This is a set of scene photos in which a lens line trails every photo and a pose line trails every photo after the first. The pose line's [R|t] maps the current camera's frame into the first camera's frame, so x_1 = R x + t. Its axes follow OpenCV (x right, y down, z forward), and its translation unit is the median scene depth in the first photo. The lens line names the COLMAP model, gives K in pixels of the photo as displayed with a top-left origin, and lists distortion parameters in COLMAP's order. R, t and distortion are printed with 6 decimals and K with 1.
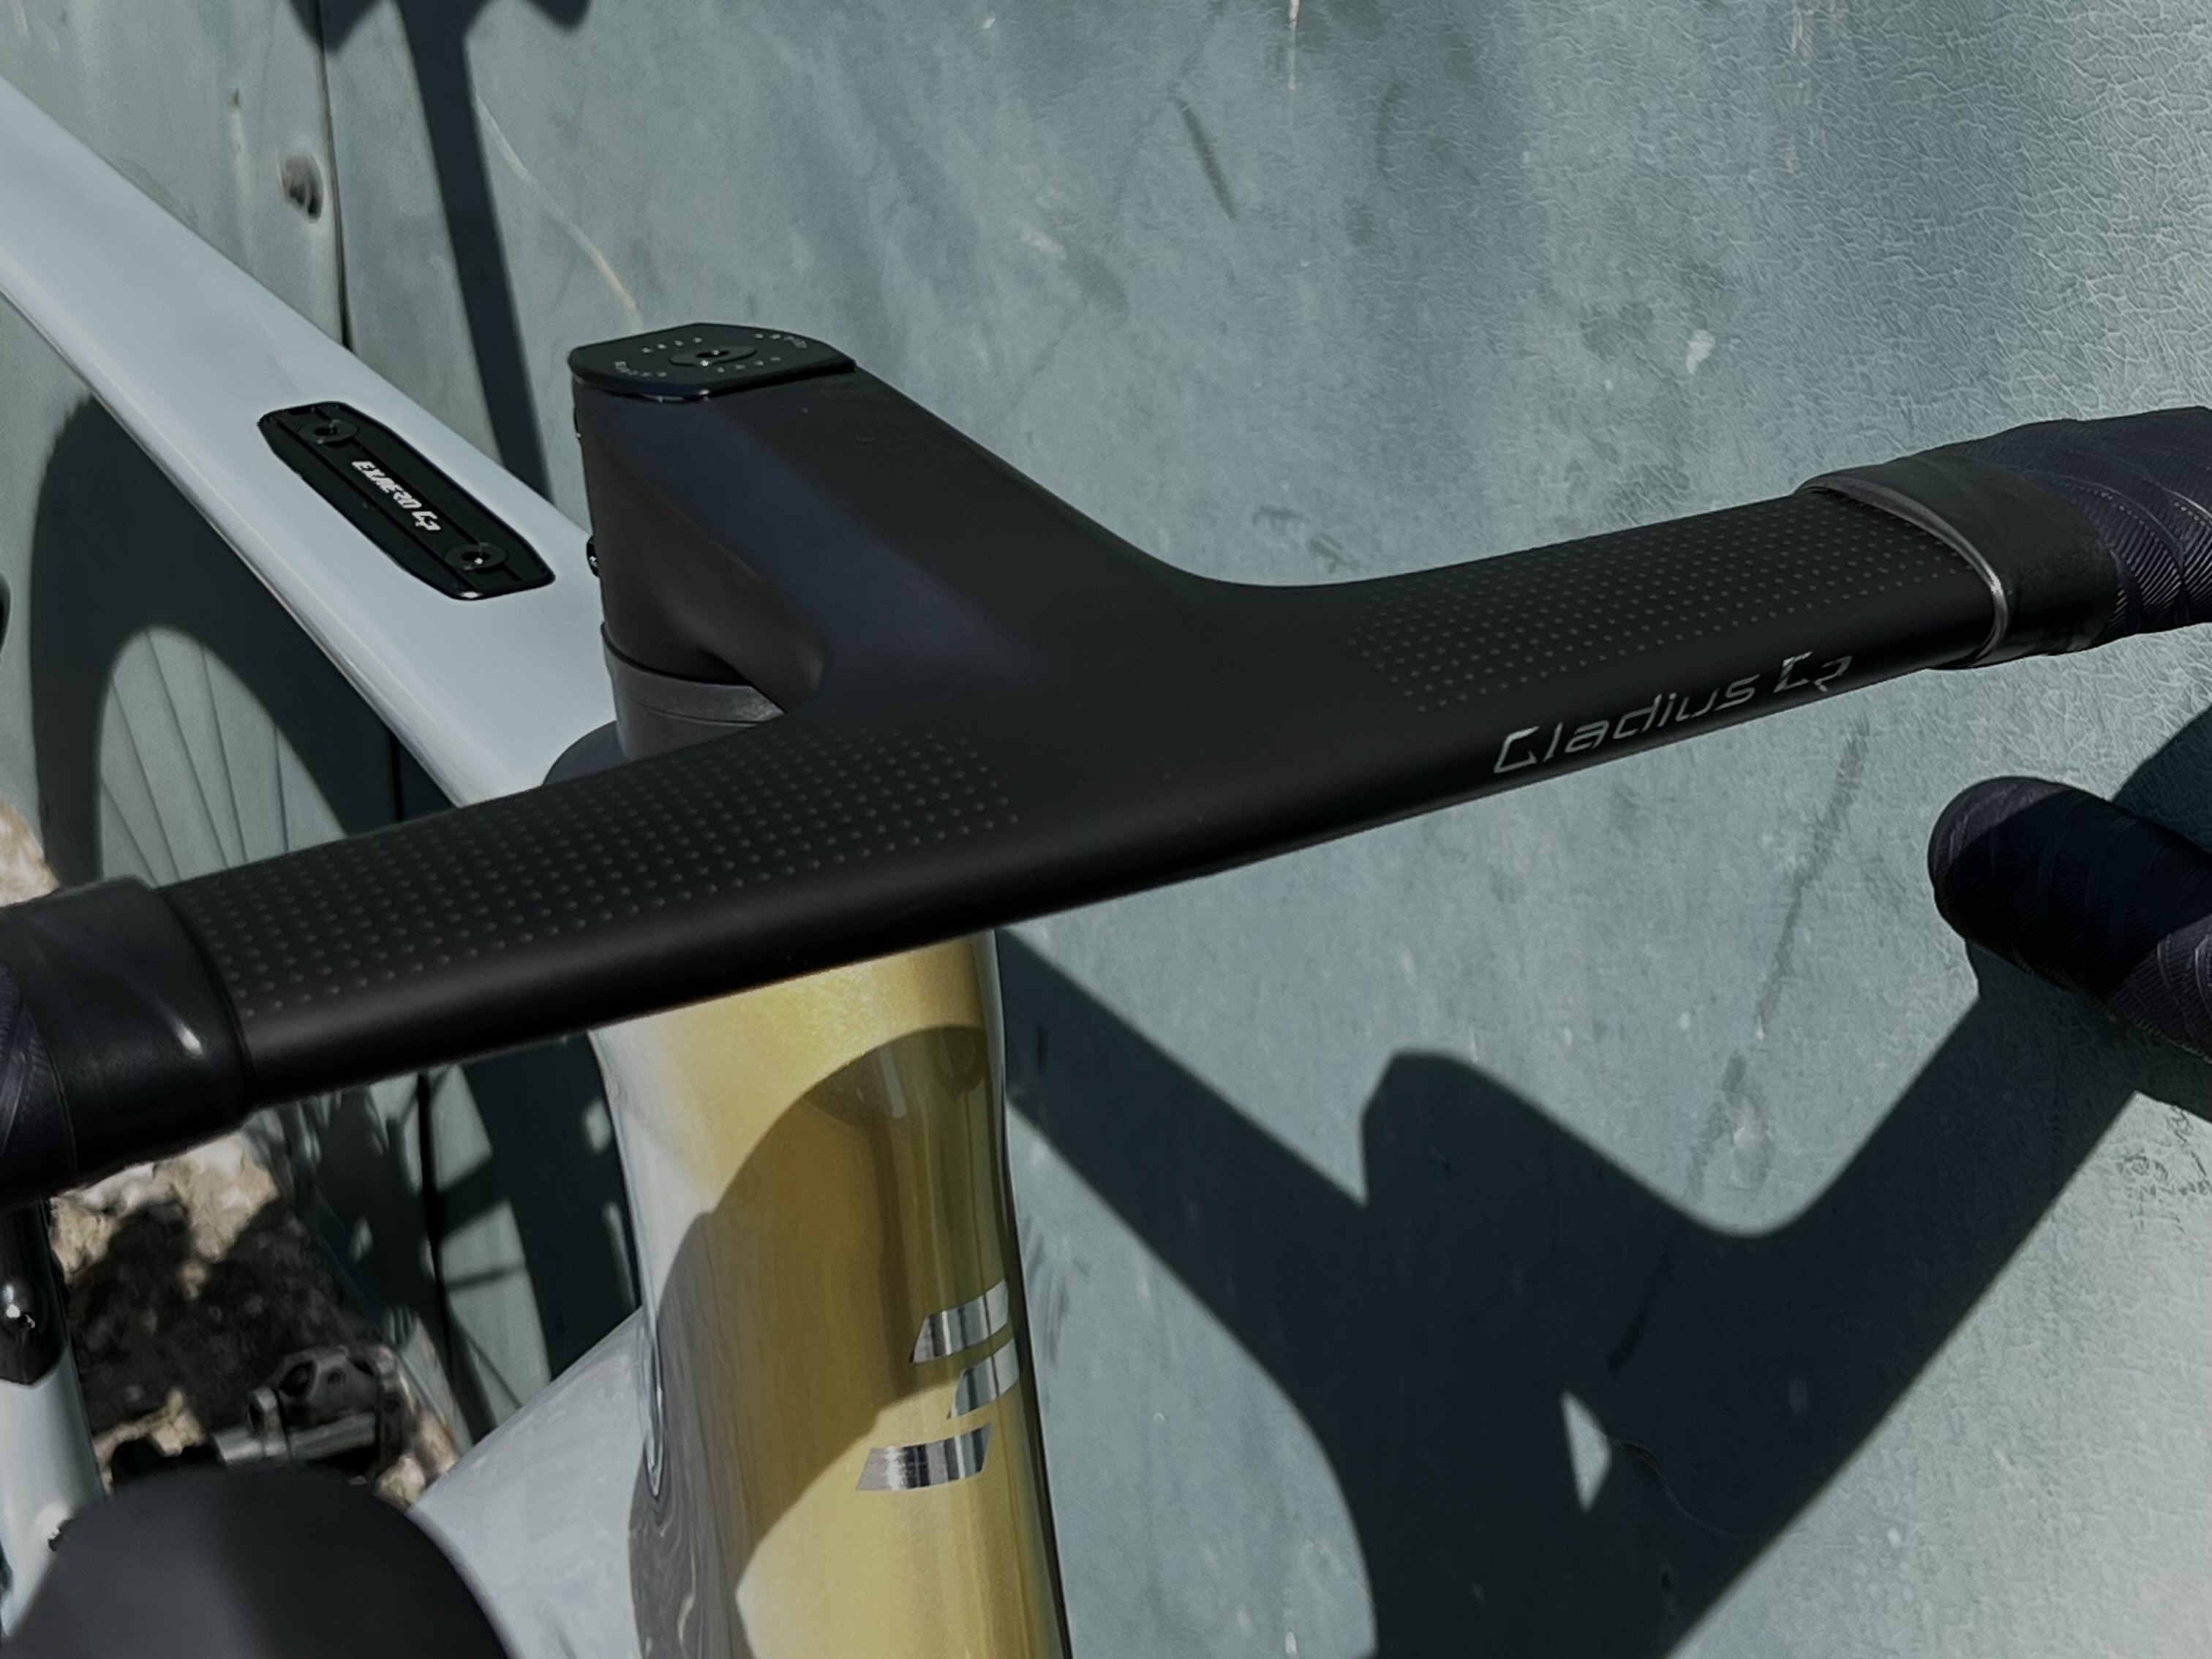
lens RADIAL K [[3181.5, 0, 1103.3], [0, 3181.5, 826.8], [0, 0, 1]] dist [0.049954, 0.000000]
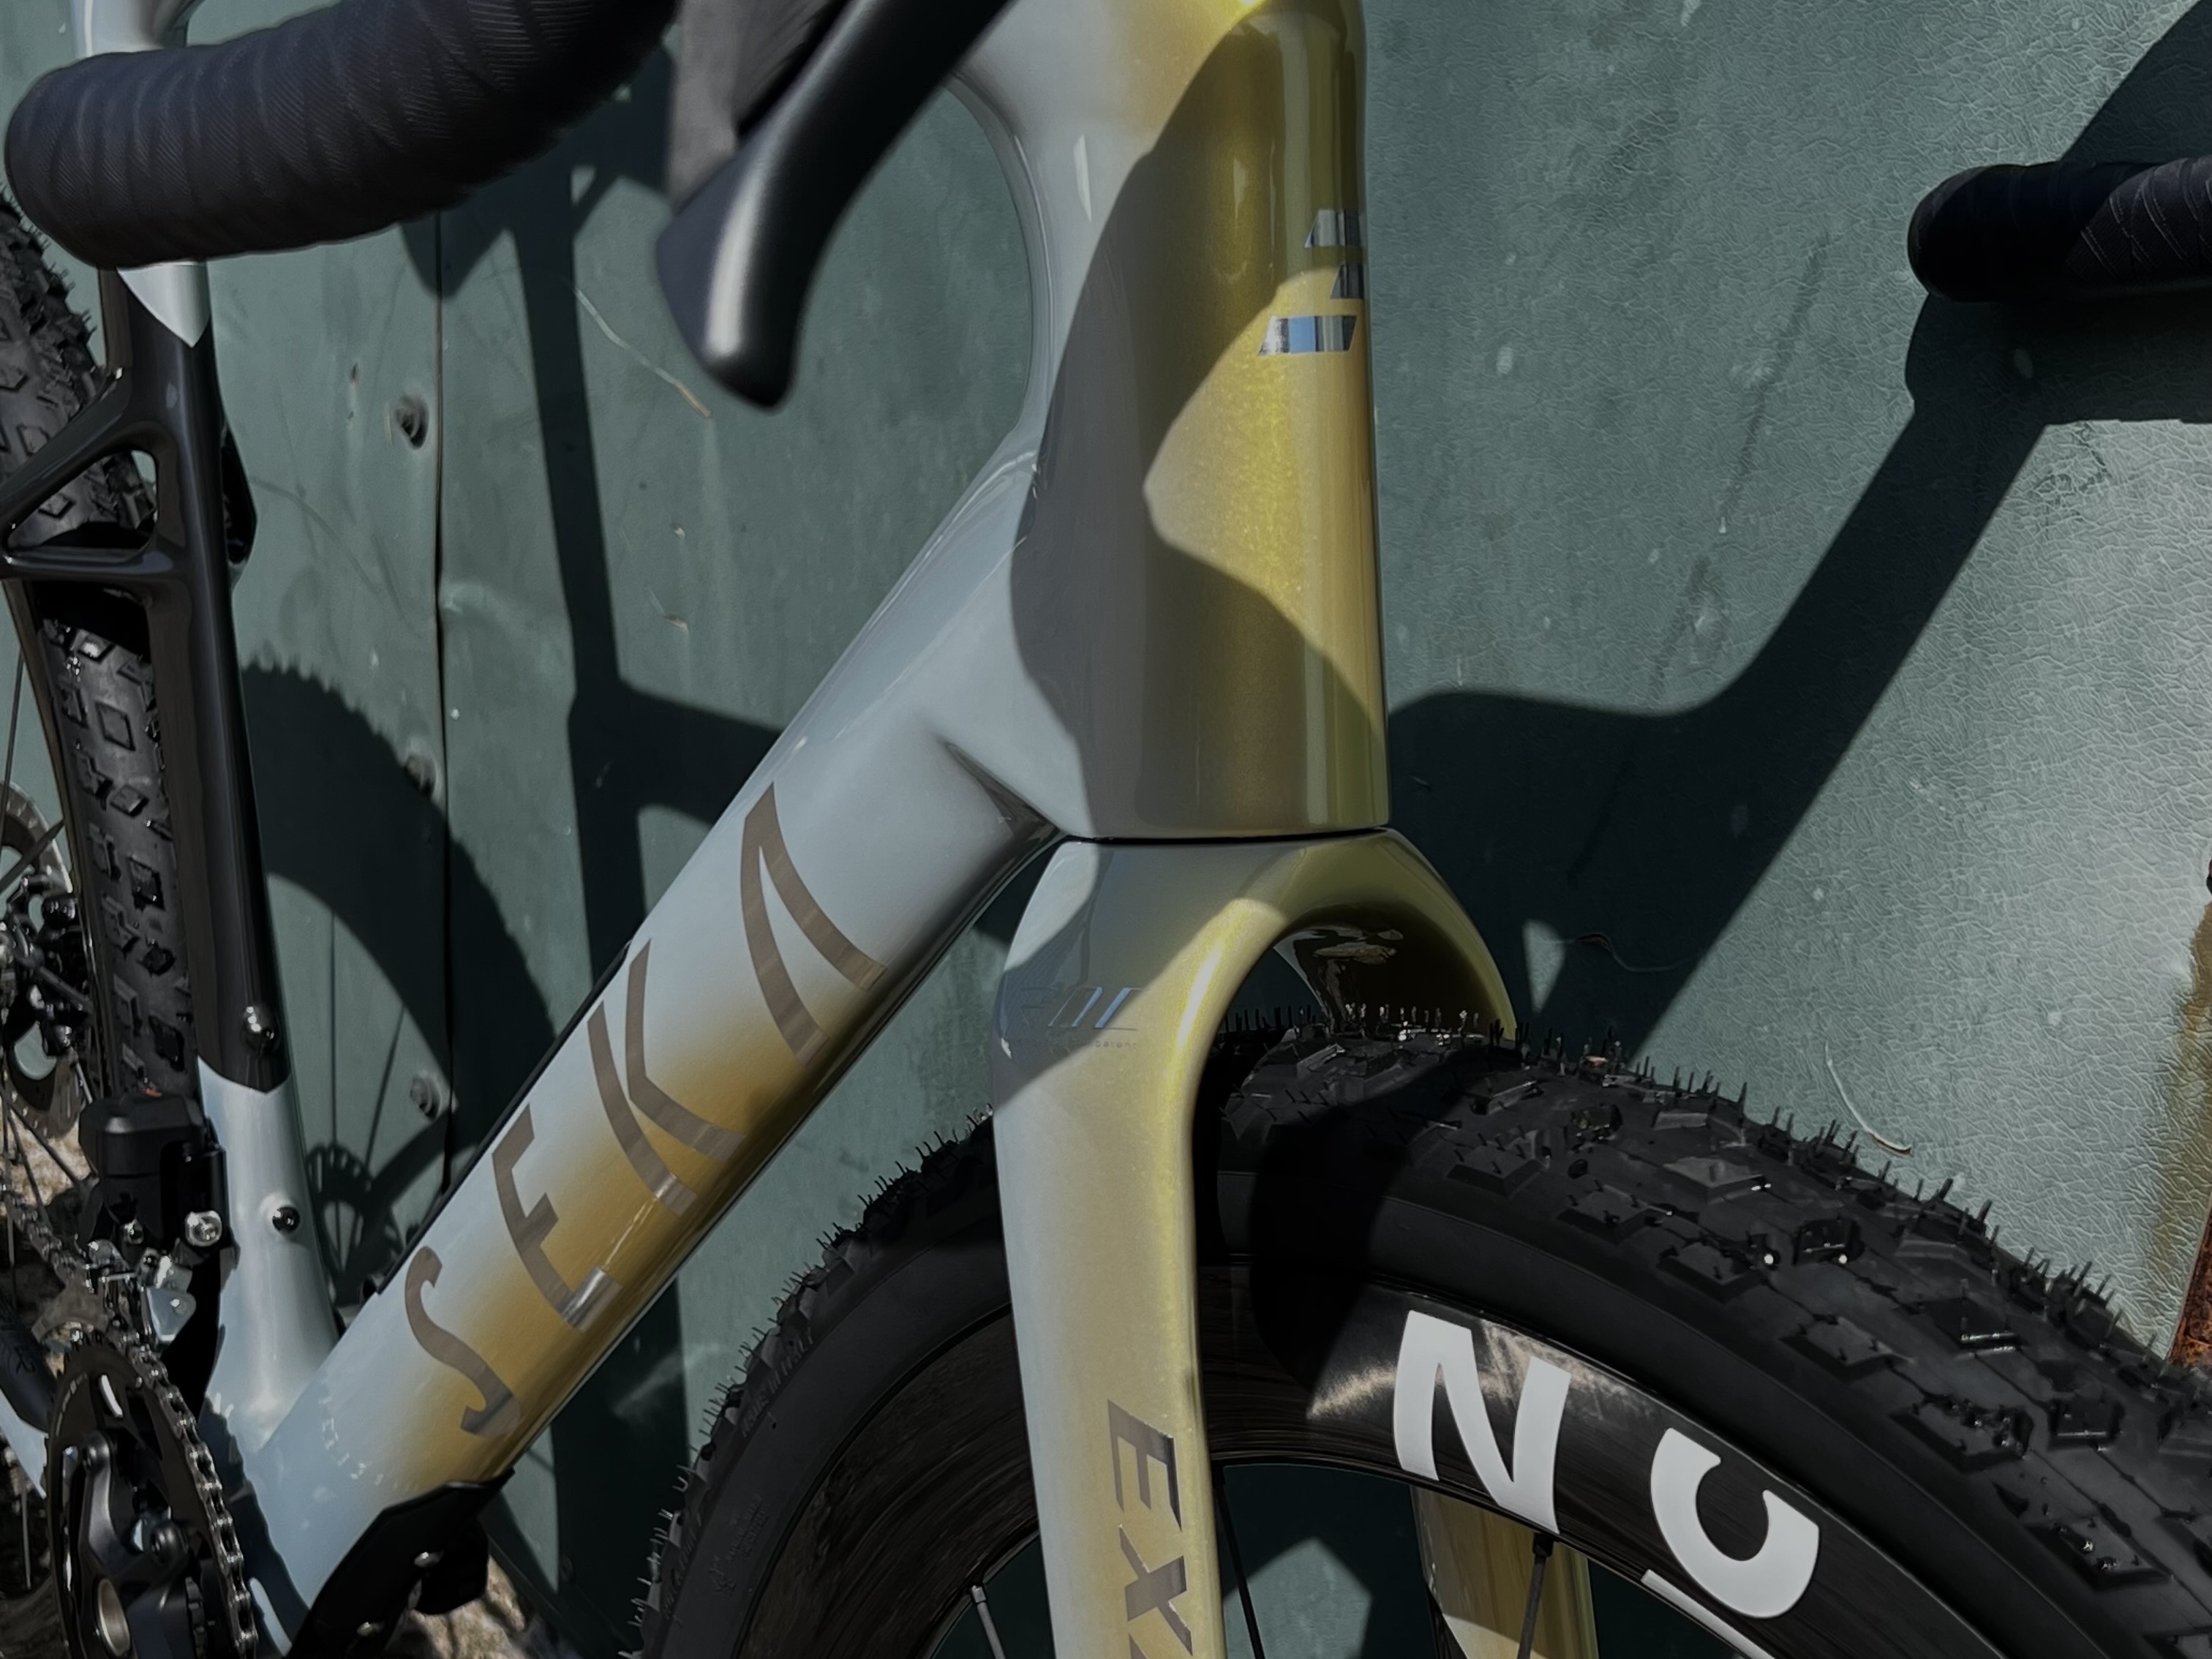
lens RADIAL K [[2451.2, 0, 1108.0], [0, 2451.2, 831.5], [0, 0, 1]] dist [-0.002678, 0.000000]
pose [[0.998894, 0.022350, 0.041372, -0.092676], [-0.020259, 0.998530, -0.050270, 0.244167], [-0.042434, 0.049377, 0.997878, -0.021099]]
